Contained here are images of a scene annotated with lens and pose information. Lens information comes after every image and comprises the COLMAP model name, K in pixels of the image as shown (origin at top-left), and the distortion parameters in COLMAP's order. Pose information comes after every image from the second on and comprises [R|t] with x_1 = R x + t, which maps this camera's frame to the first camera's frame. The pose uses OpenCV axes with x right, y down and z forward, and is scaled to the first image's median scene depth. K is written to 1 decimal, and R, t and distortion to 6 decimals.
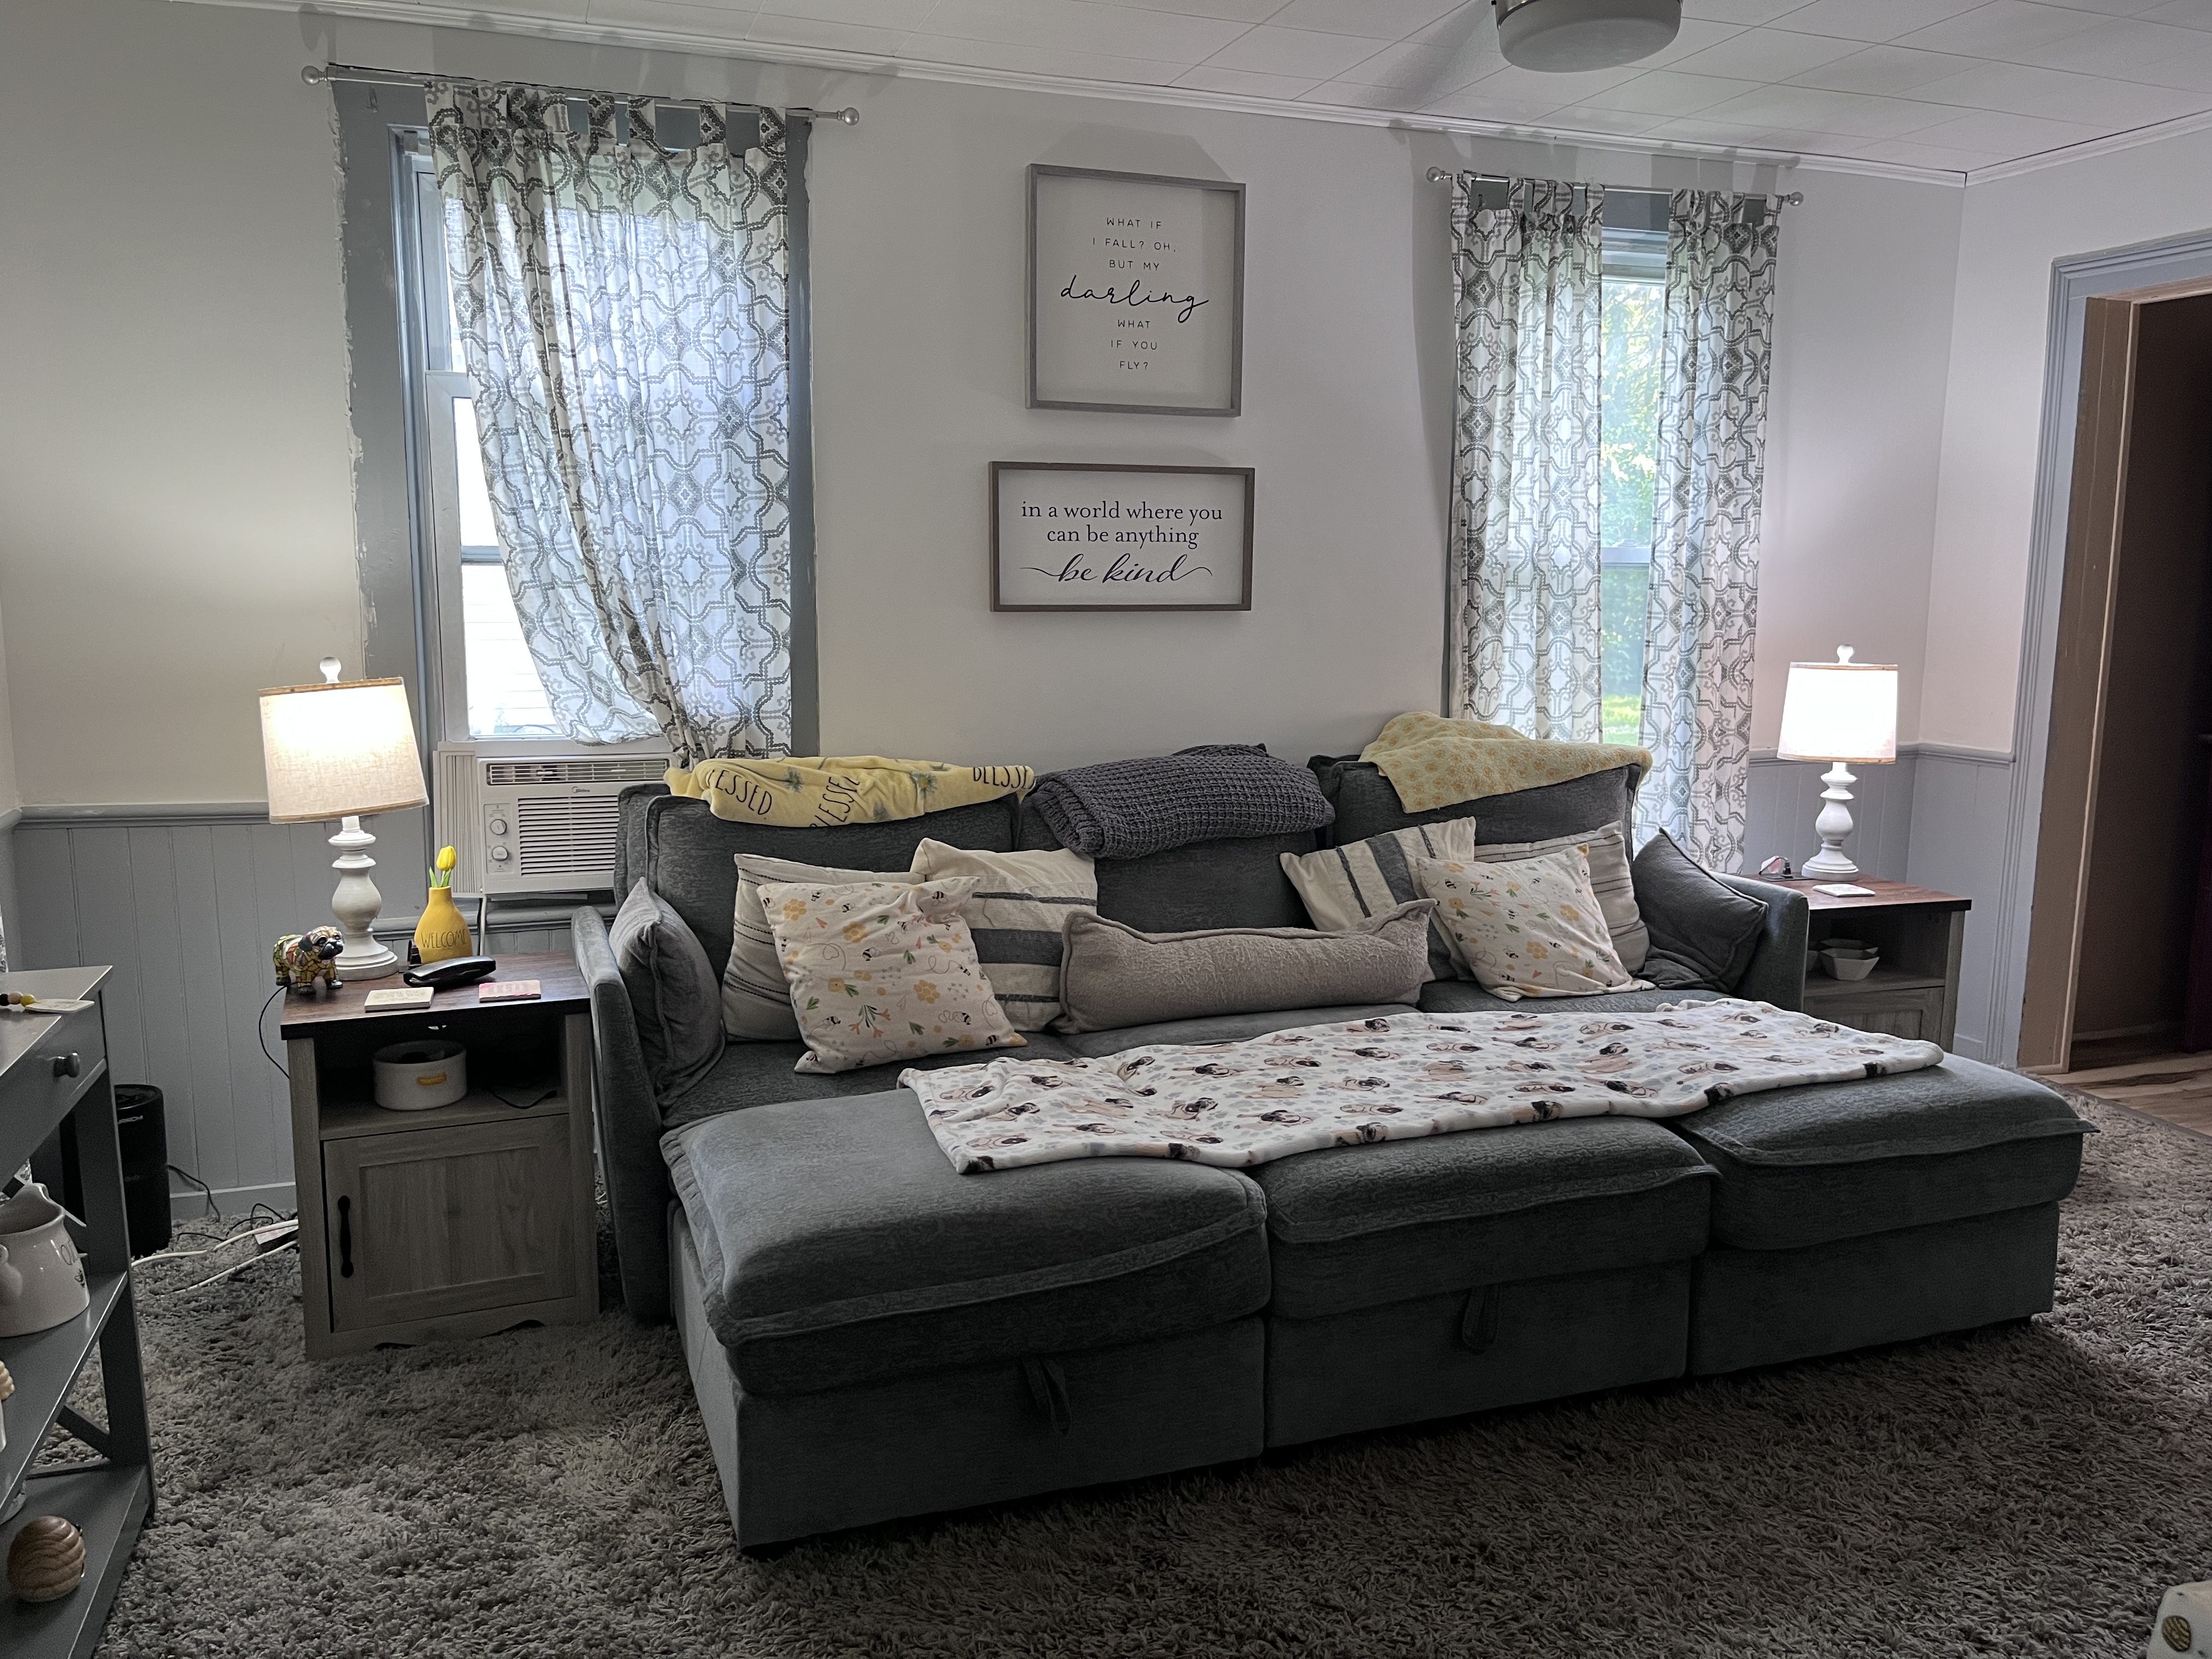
lens RADIAL K [[1685.5, 0, 1092.4], [0, 1685.5, 844.4], [0, 0, 1]] dist [0.045911, -0.046964]
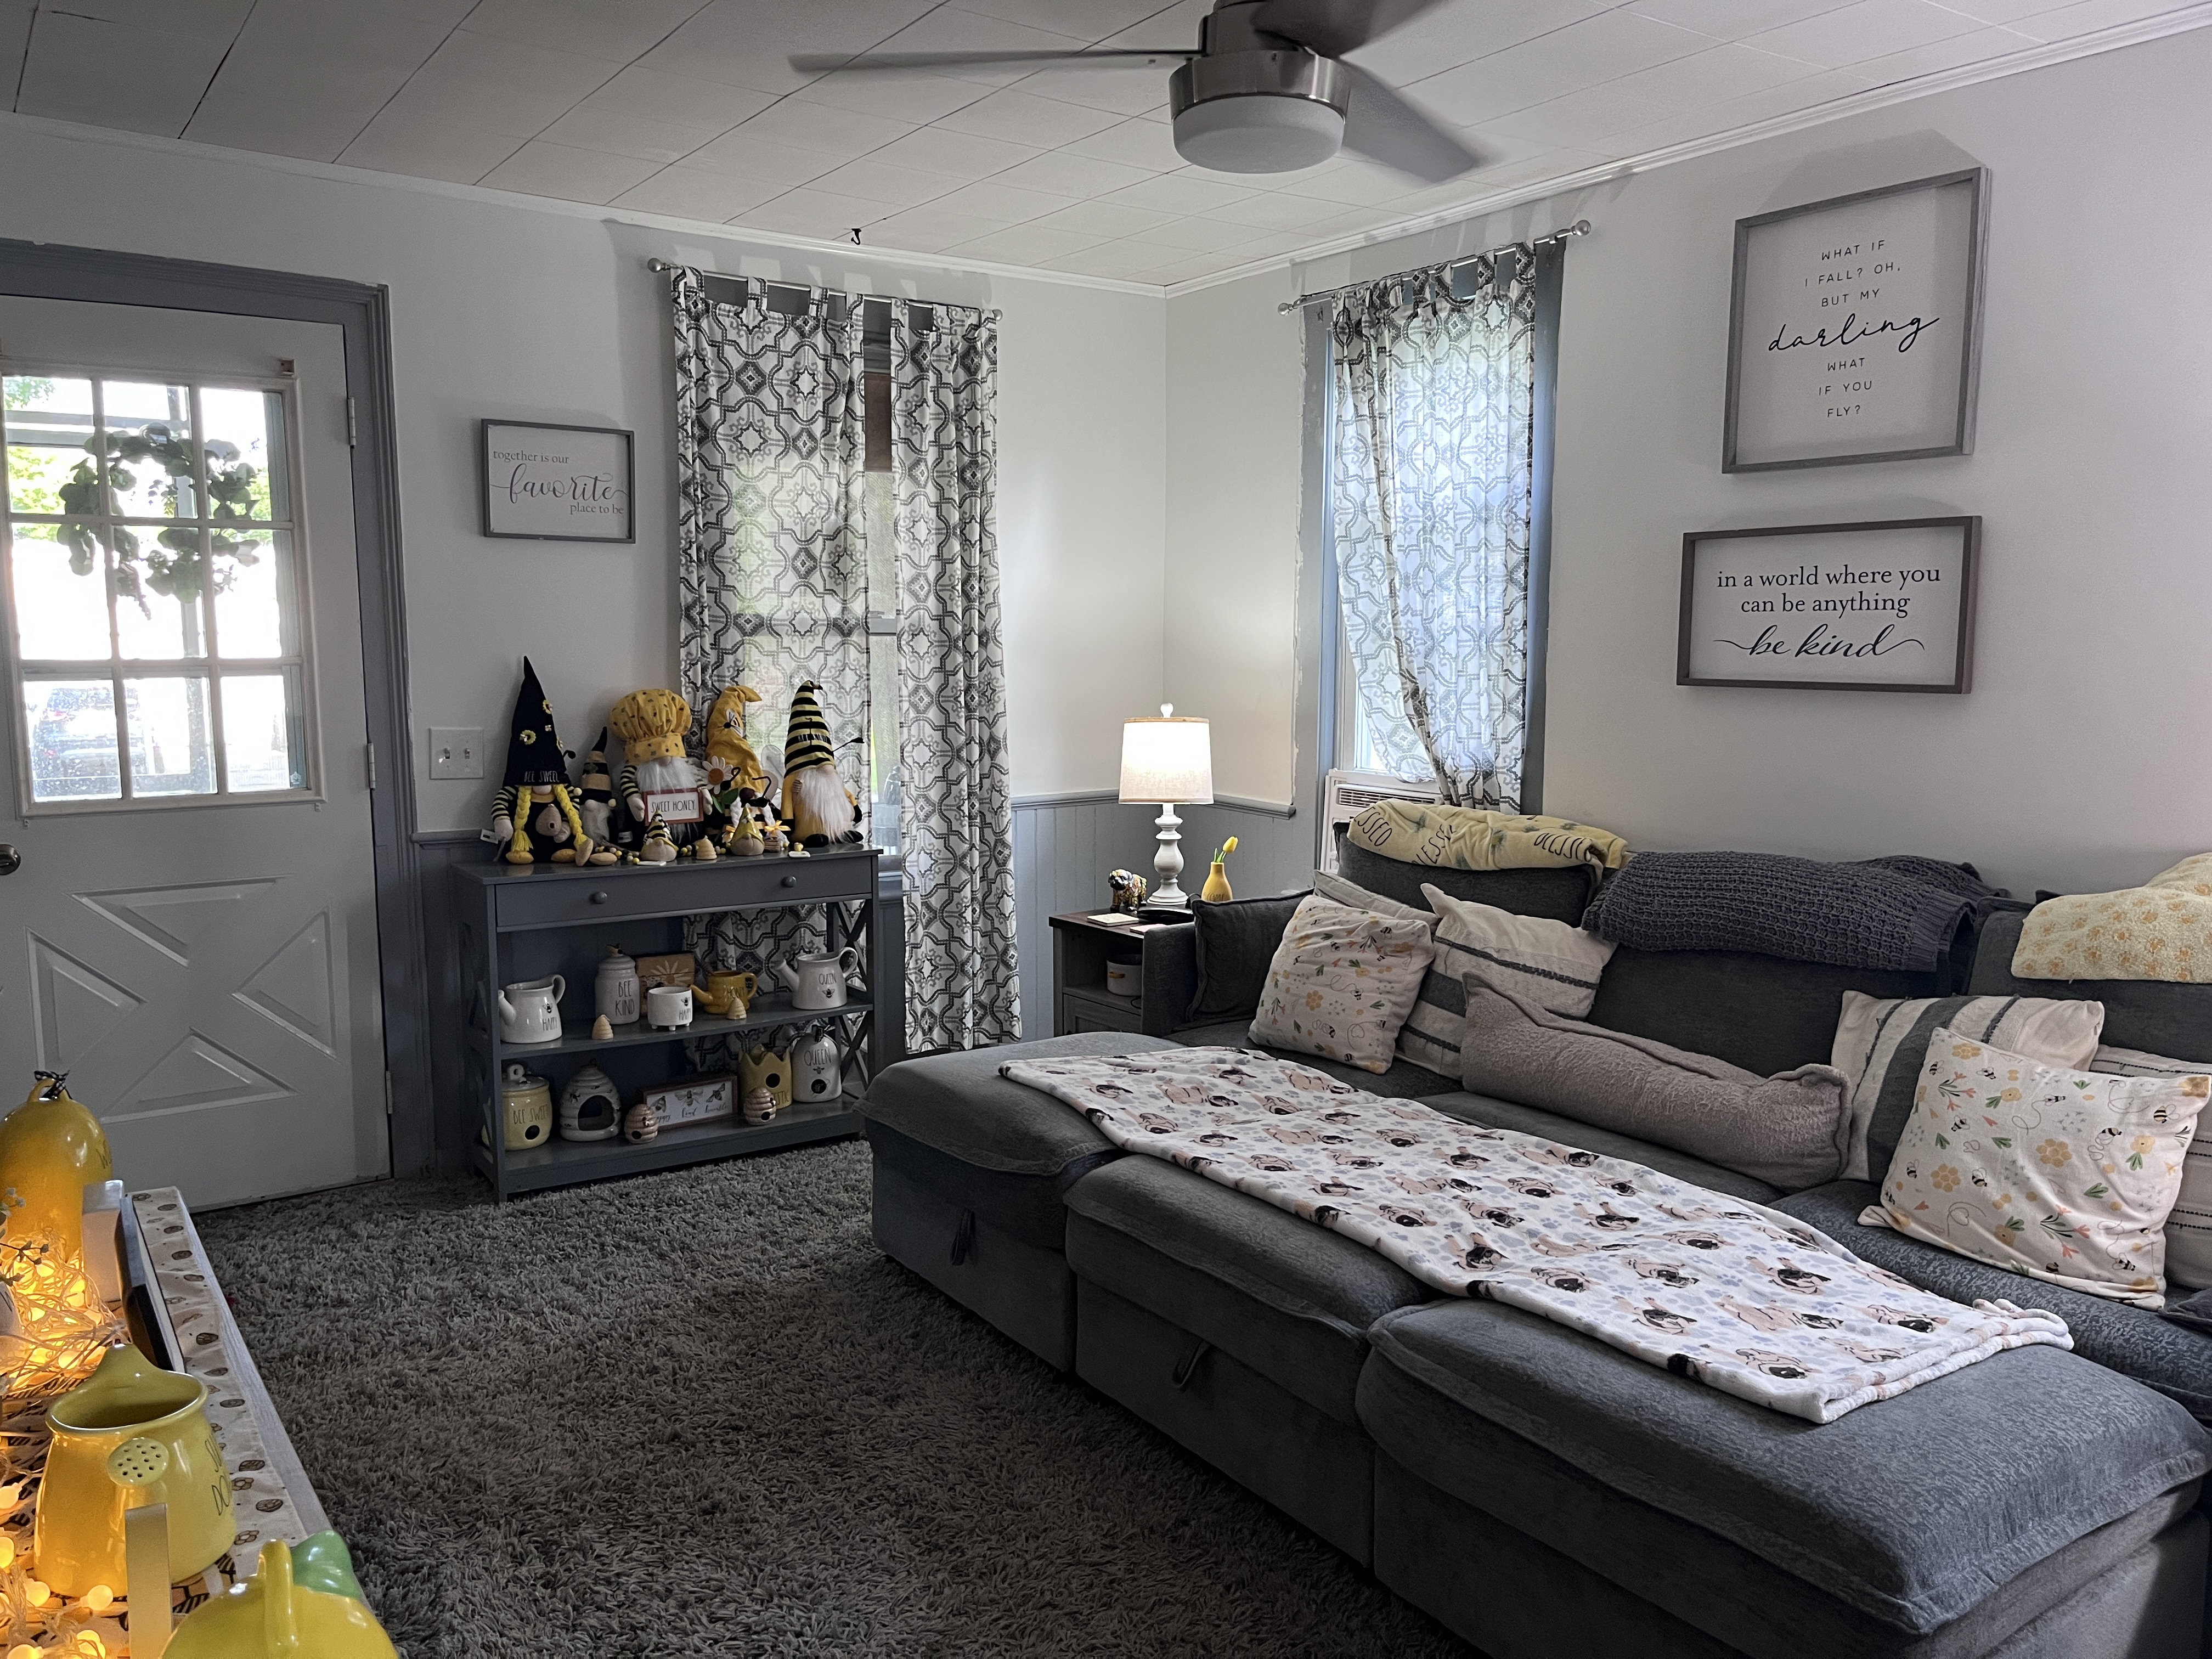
lens RADIAL K [[1685.5, 0, 1092.4], [0, 1685.5, 844.4], [0, 0, 1]] dist [0.045911, -0.046964]
pose [[0.253399, 0.120122, -0.959875, 0.862299], [-0.148917, 0.985277, 0.083988, -0.084707], [0.955831, 0.121659, 0.267556, 0.455117]]
